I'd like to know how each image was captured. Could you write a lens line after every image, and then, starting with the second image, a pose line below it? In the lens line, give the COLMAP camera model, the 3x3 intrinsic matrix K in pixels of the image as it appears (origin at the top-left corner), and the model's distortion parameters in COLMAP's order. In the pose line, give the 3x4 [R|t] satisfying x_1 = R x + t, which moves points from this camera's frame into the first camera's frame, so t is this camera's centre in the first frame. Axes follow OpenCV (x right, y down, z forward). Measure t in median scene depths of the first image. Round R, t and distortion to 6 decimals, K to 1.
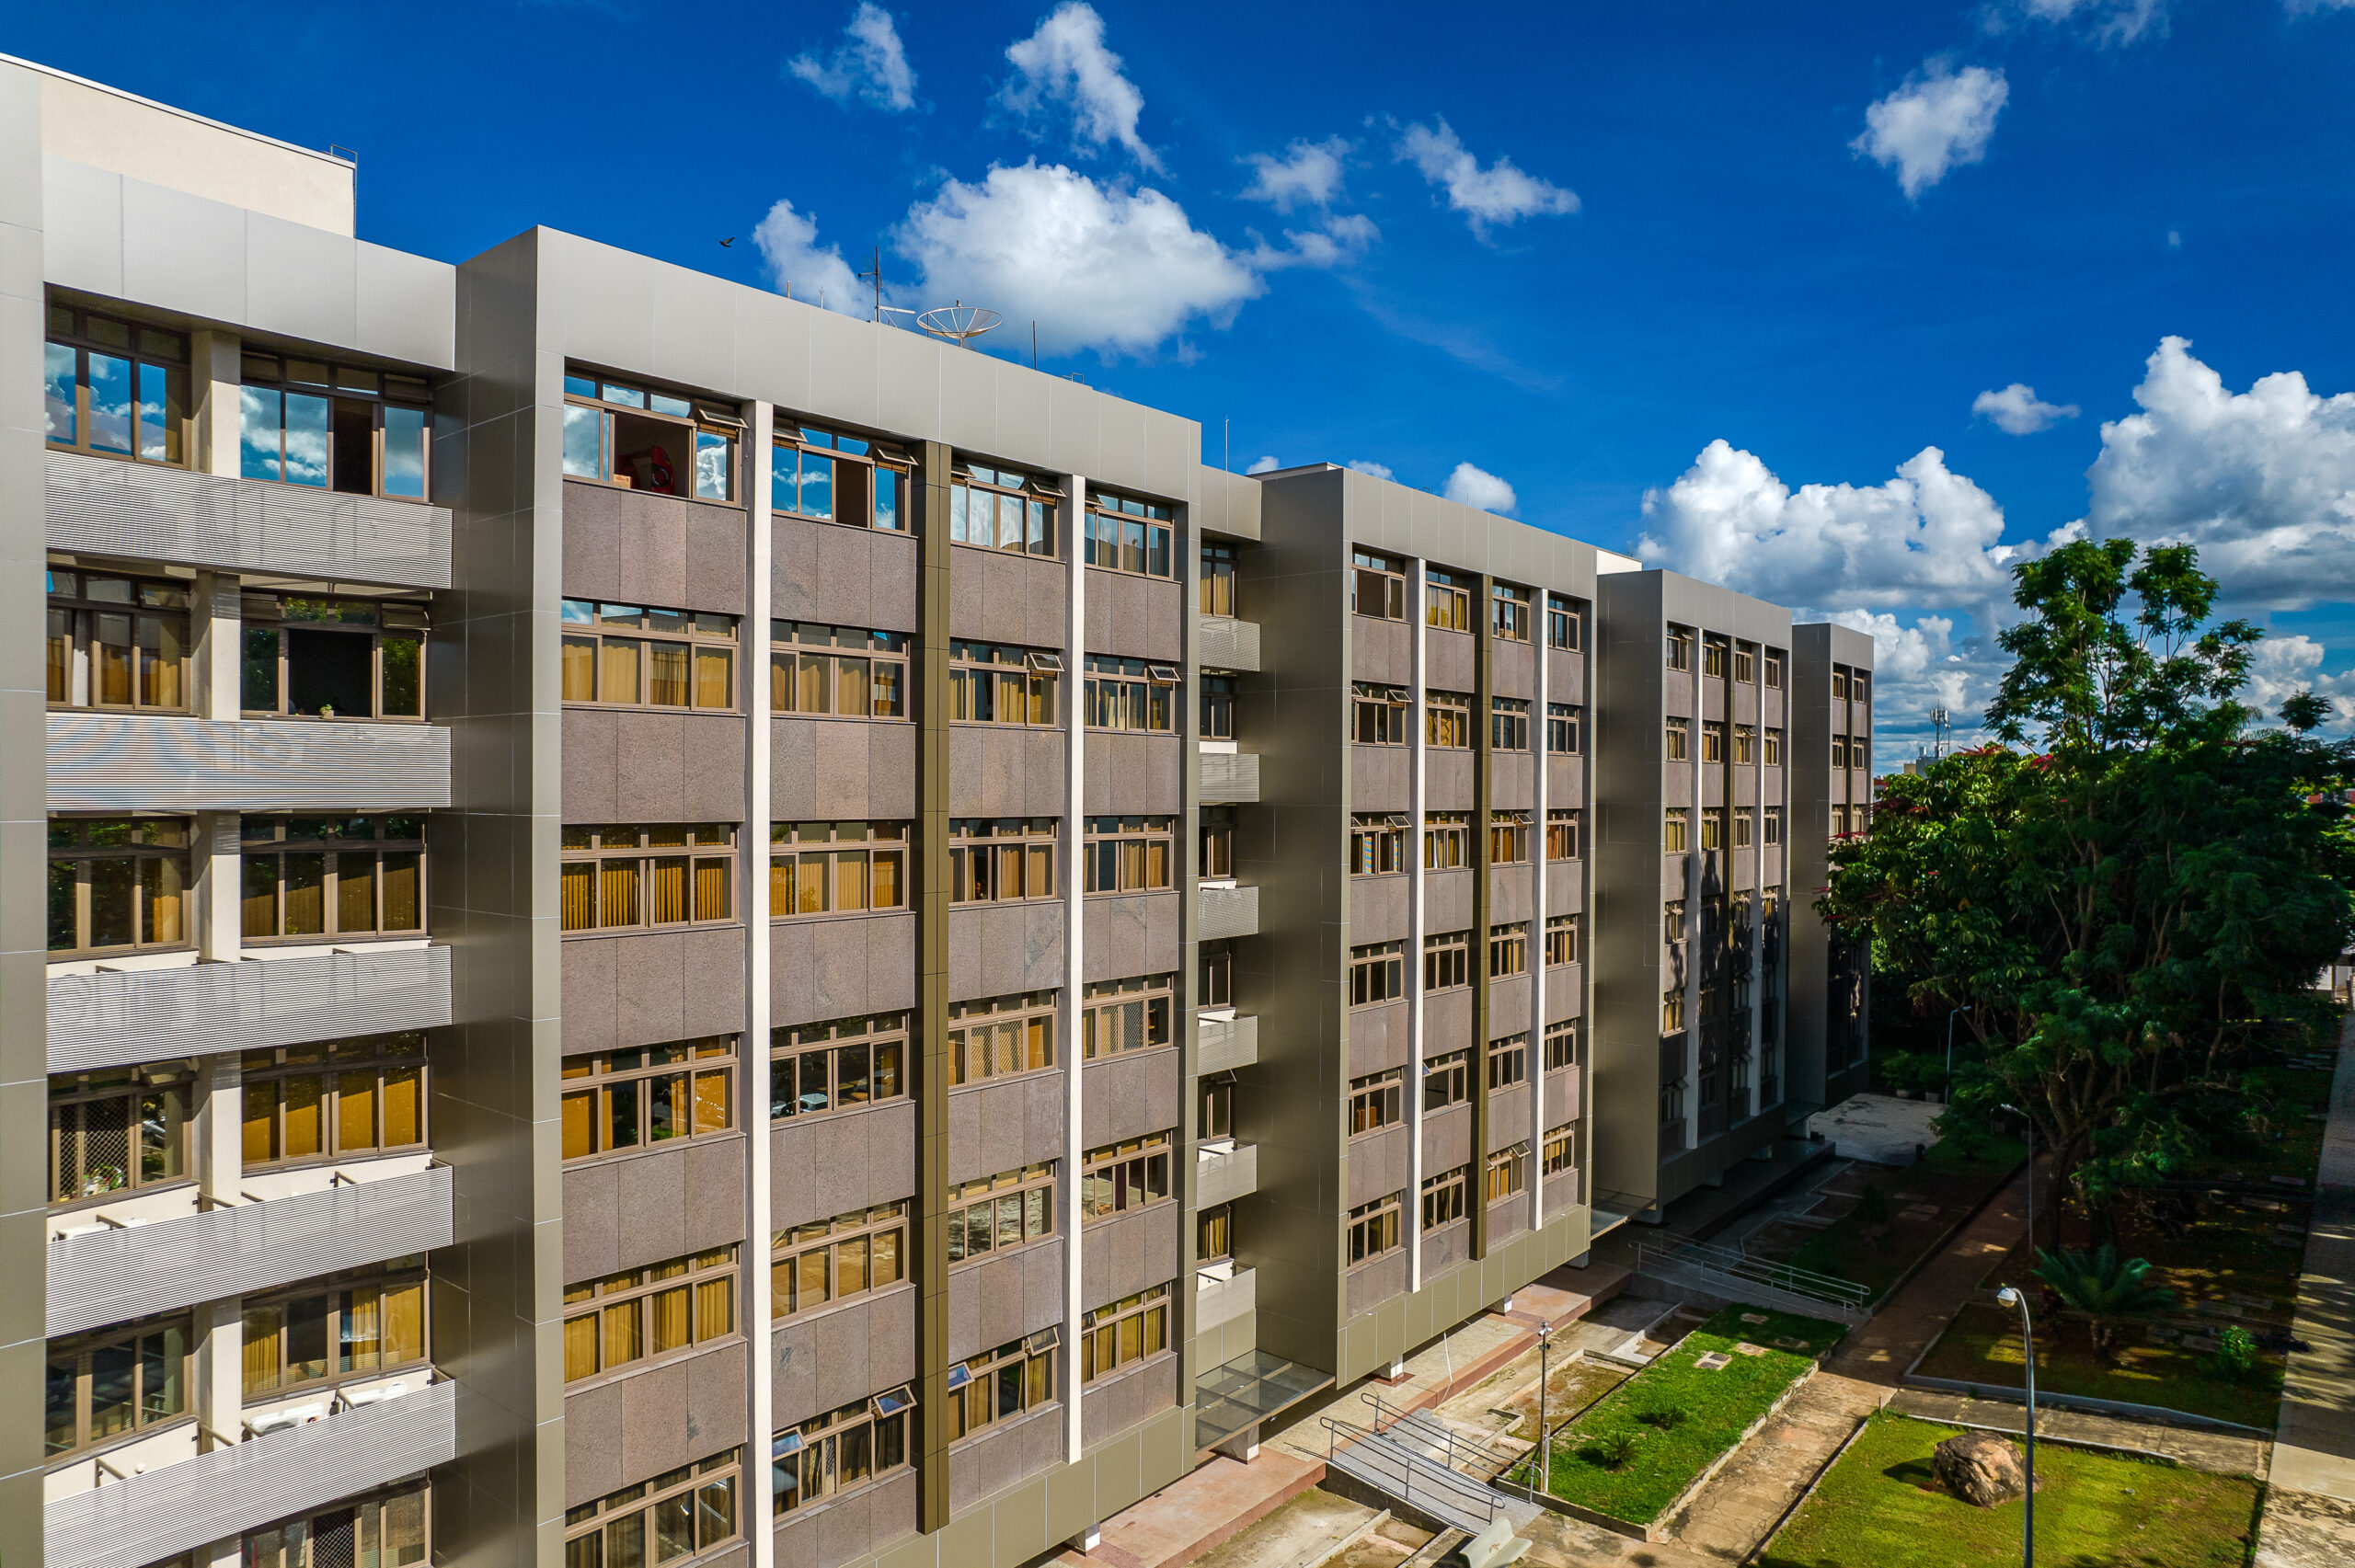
lens RADIAL K [[1520.7, 0, 1186.5], [0, 1520.7, 798.6], [0, 0, 1]] dist [-0.083060, 0.080586]
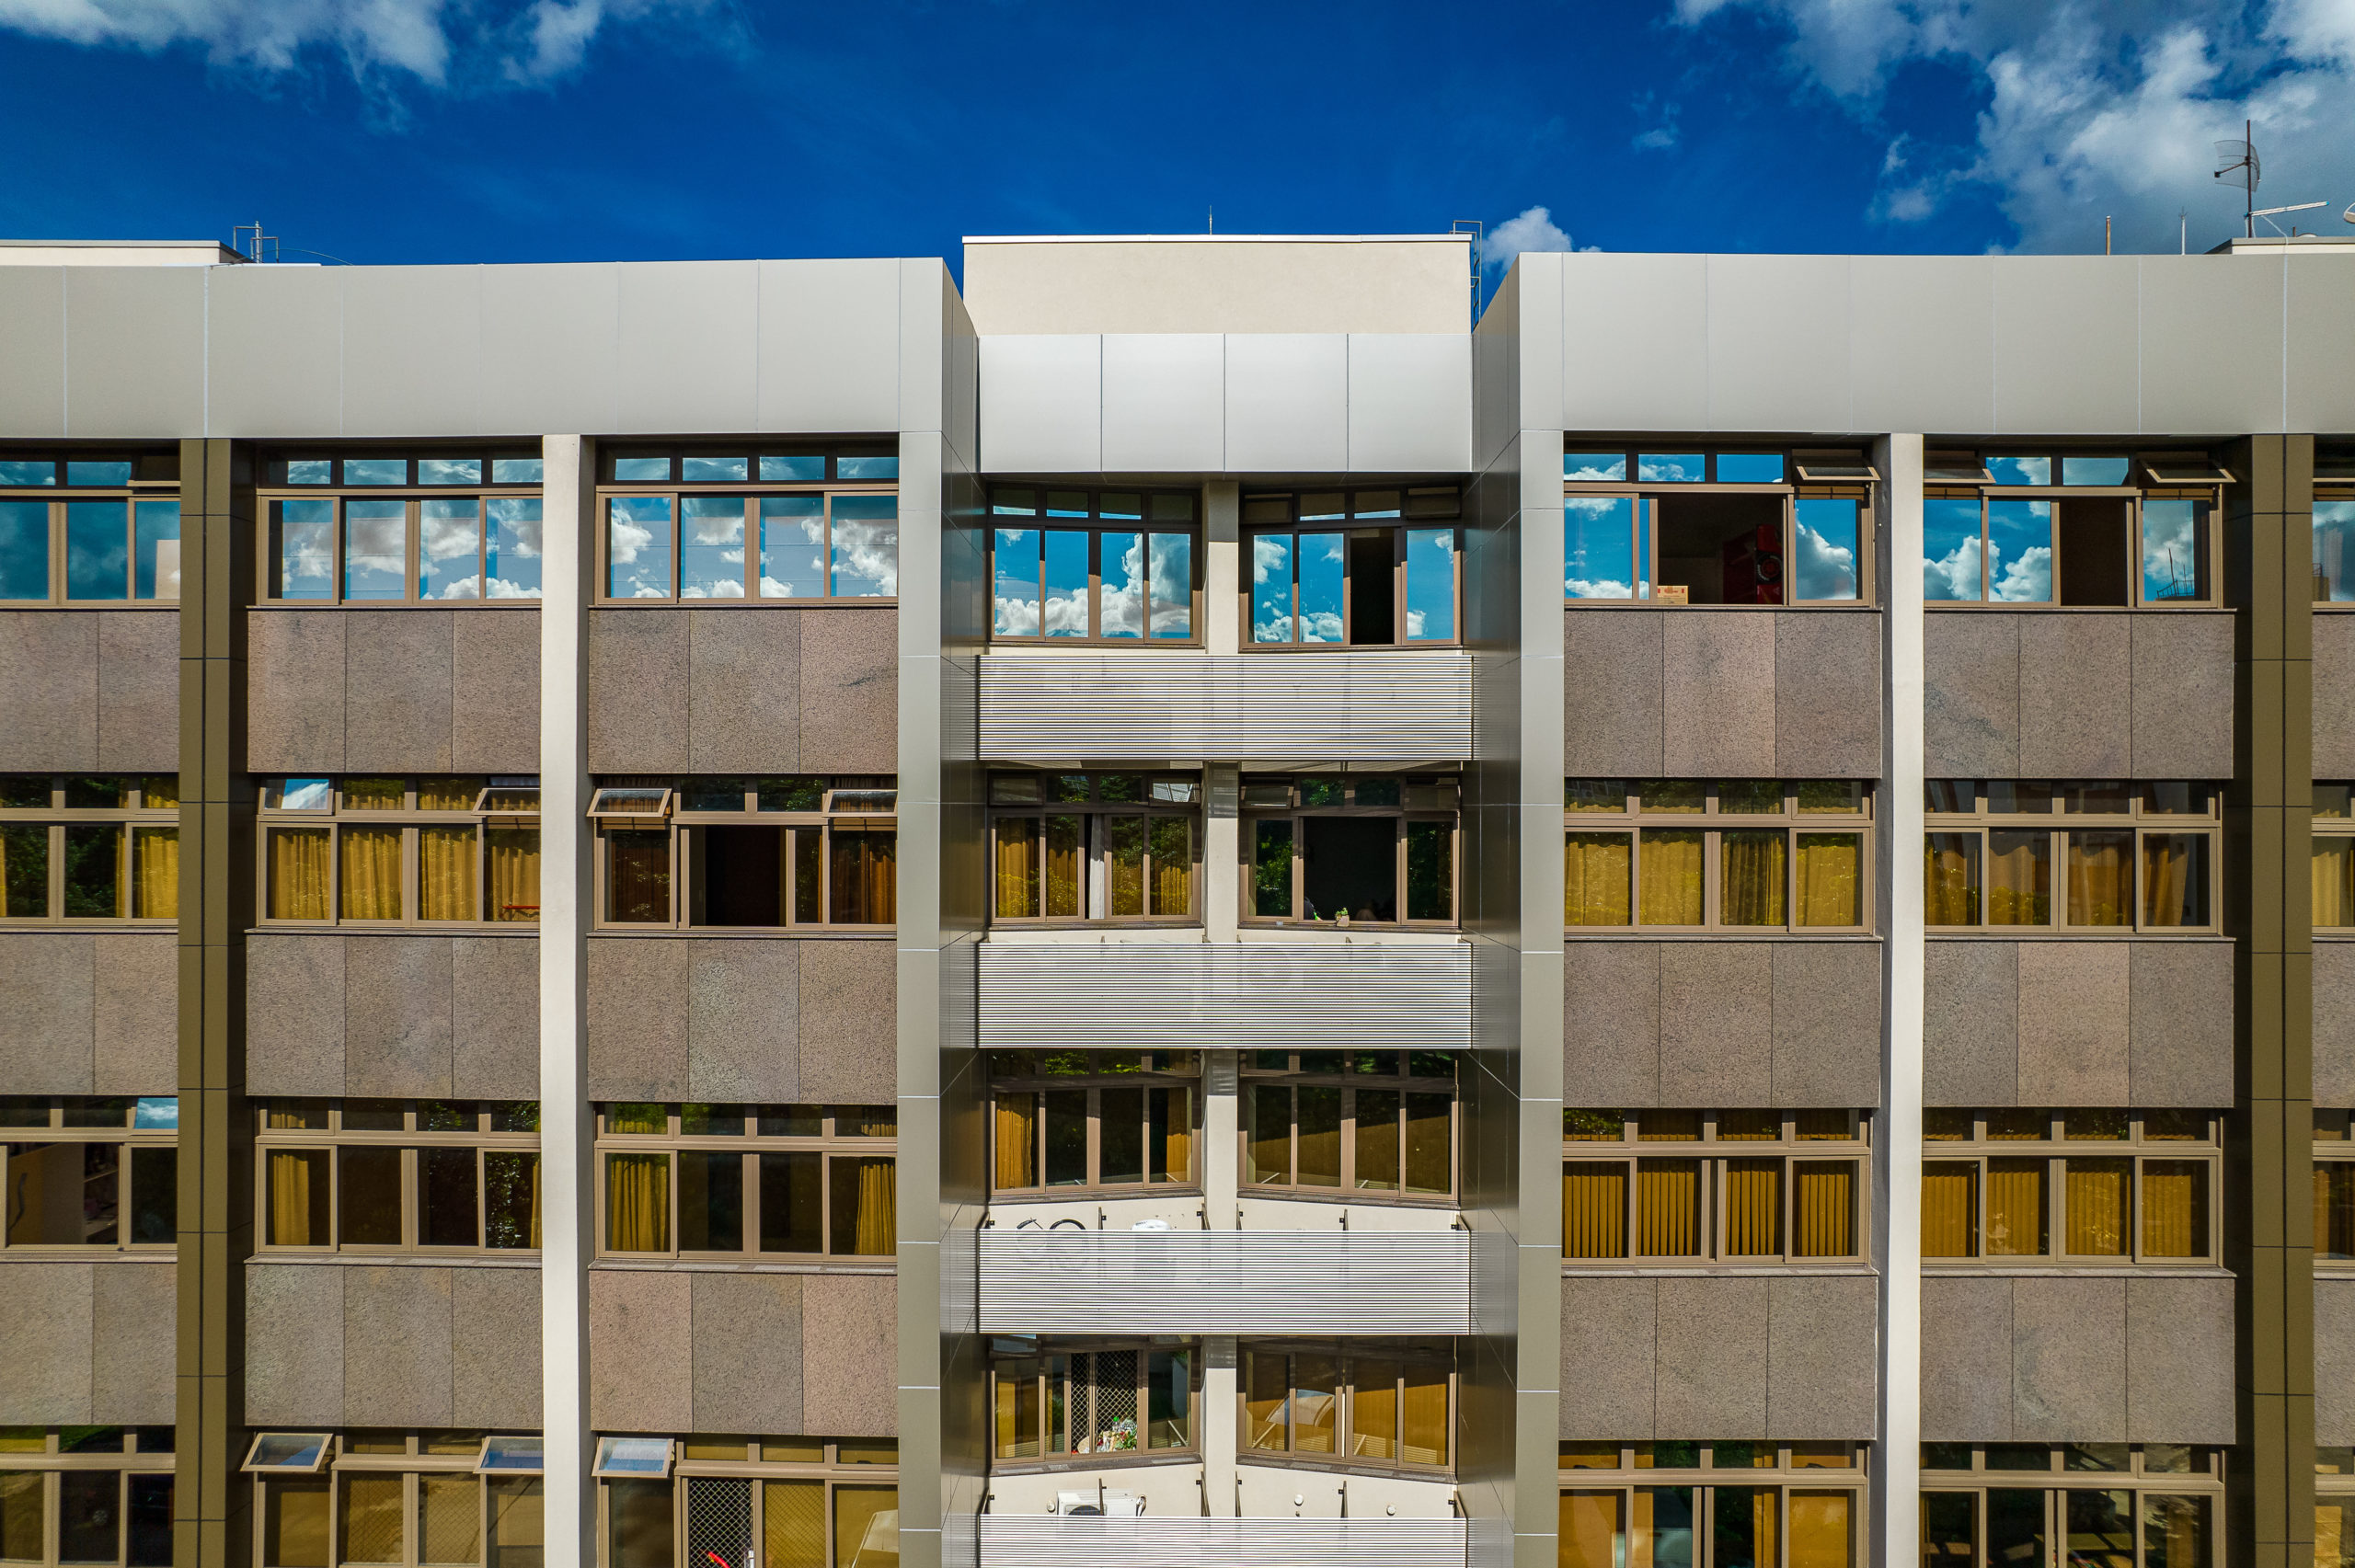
lens RADIAL K [[1520.7, 0, 1186.5], [0, 1520.7, 798.6], [0, 0, 1]] dist [-0.083060, 0.080586]
pose [[0.618734, -0.005423, -0.785582, 0.011469], [-0.004374, 0.999937, -0.010347, -0.067116], [0.785589, 0.009838, 0.618671, 0.246854]]
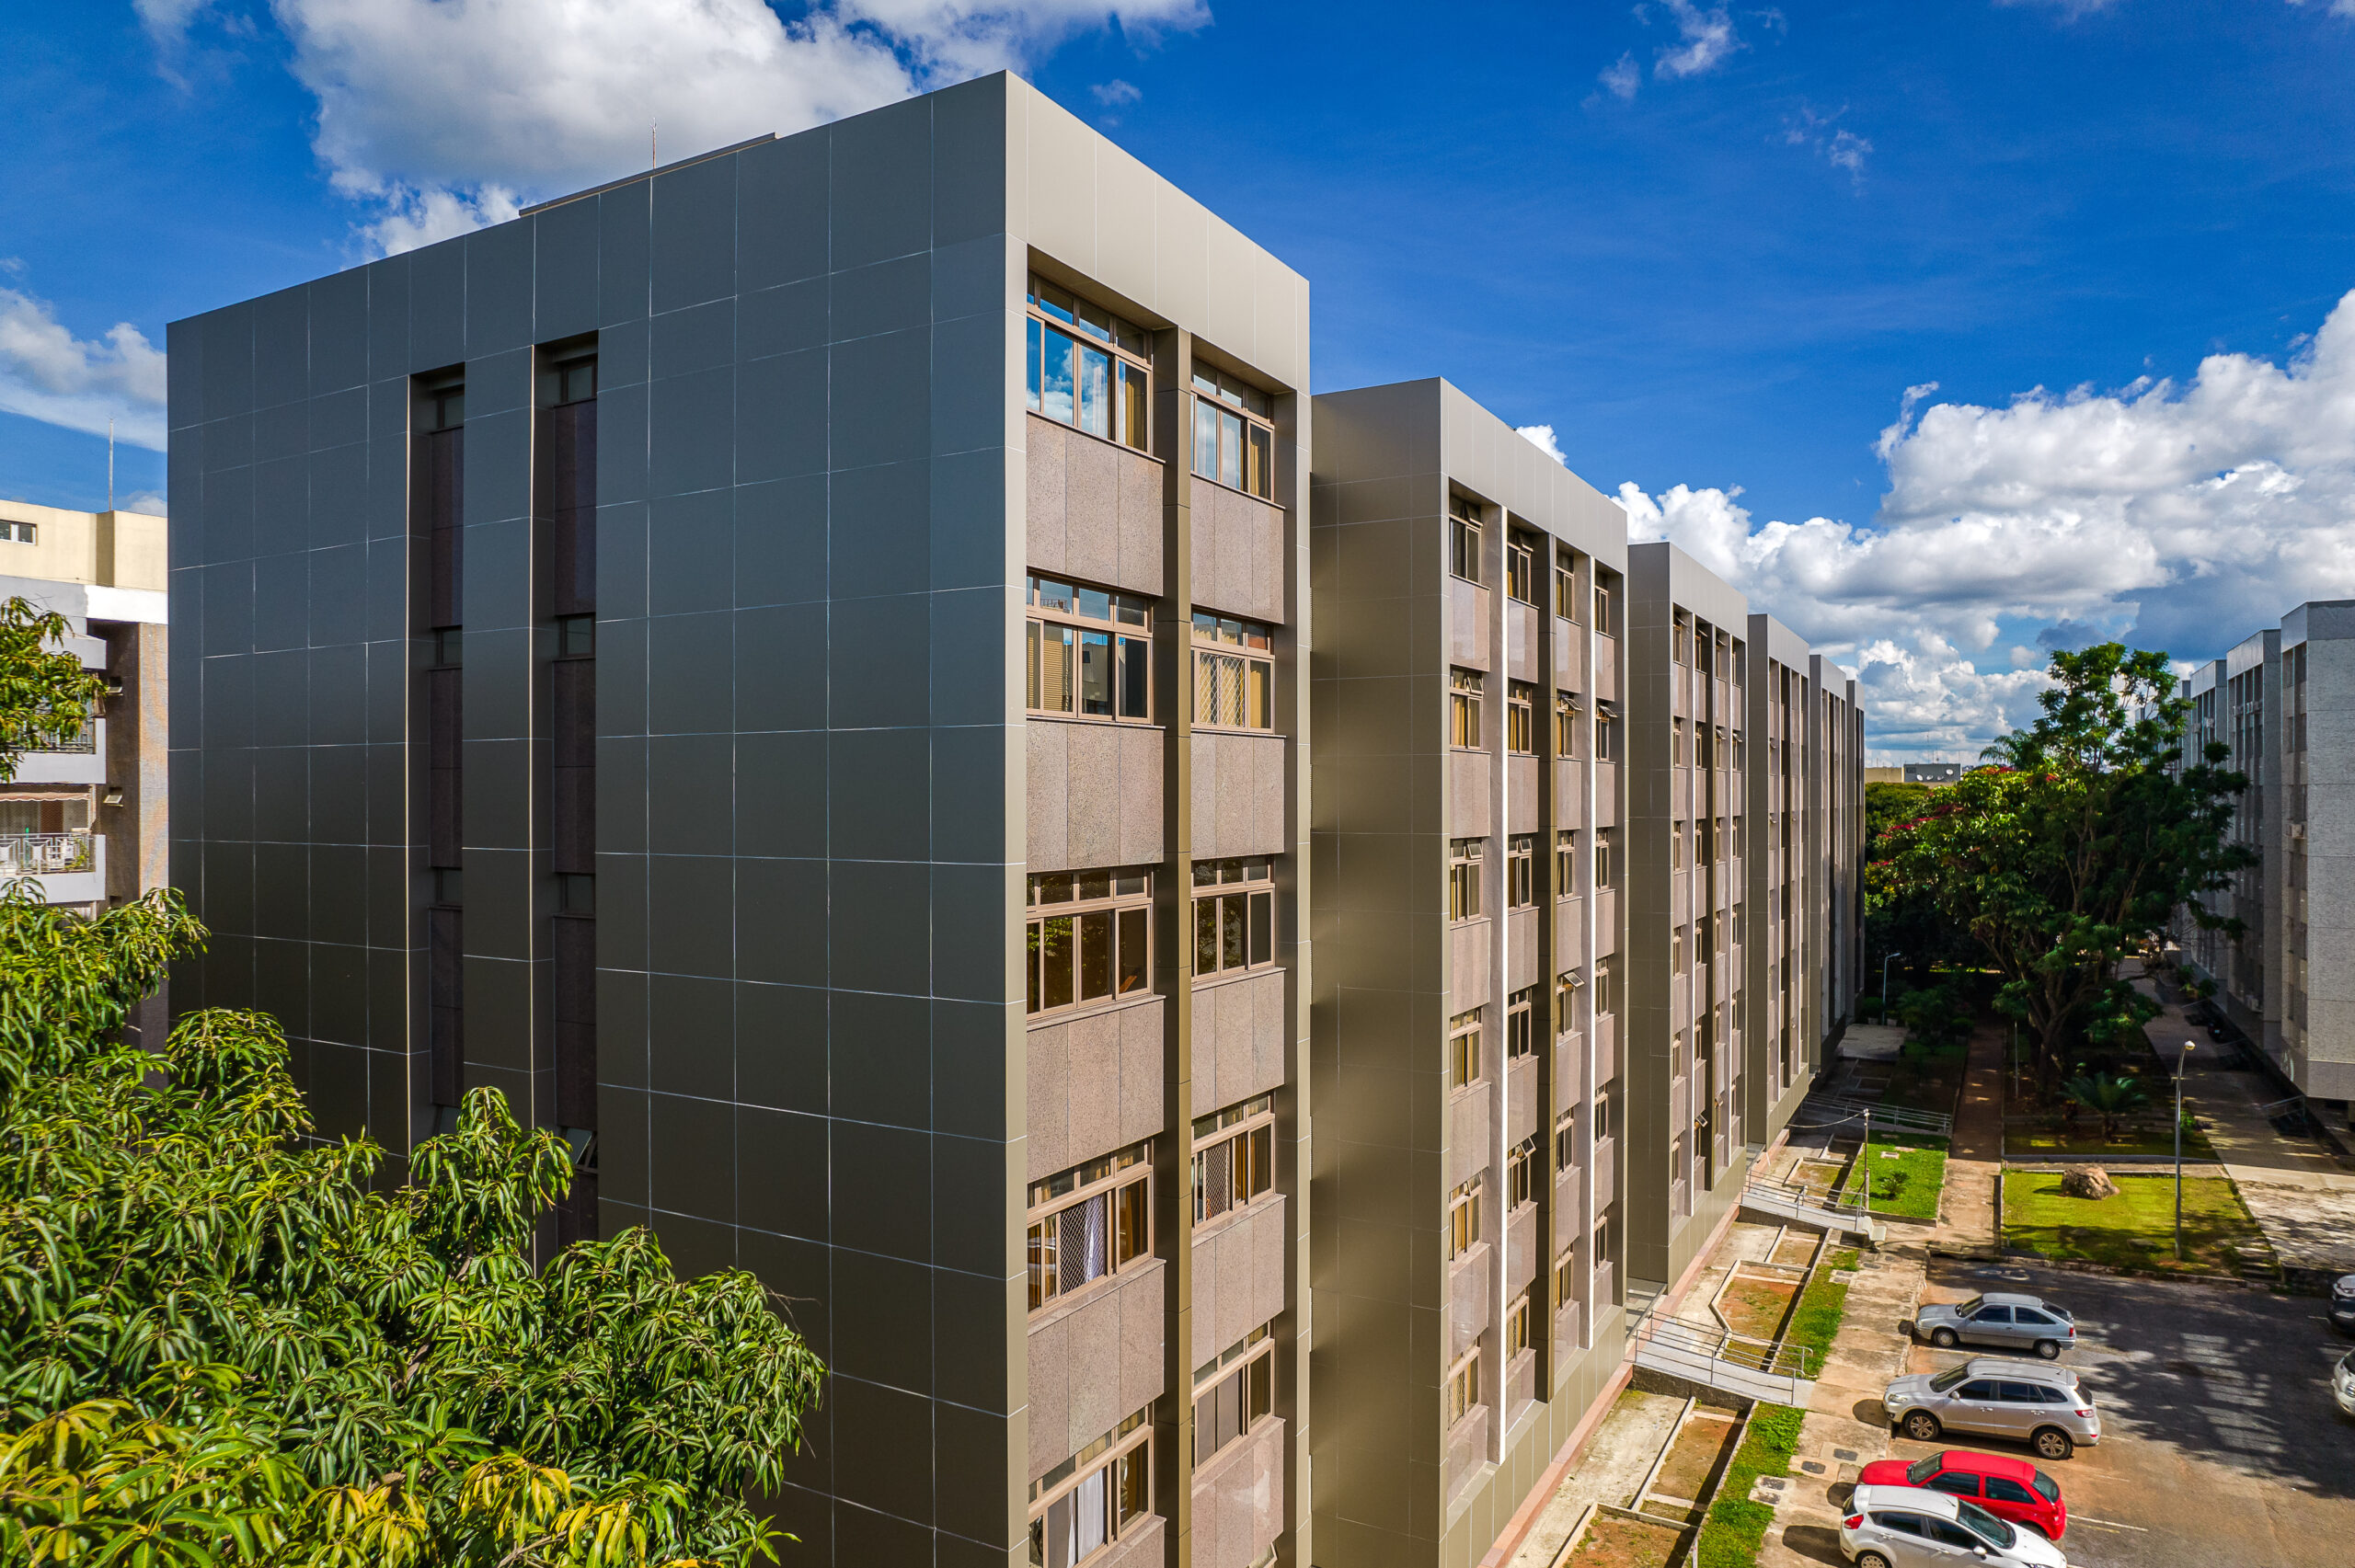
lens RADIAL K [[1520.7, 0, 1186.5], [0, 1520.7, 798.6], [0, 0, 1]] dist [-0.083060, 0.080586]
pose [[0.985476, -0.005864, 0.169715, -0.825051], [0.005661, 0.999983, 0.001682, -0.016100], [-0.169722, -0.000696, 0.985492, -0.562703]]
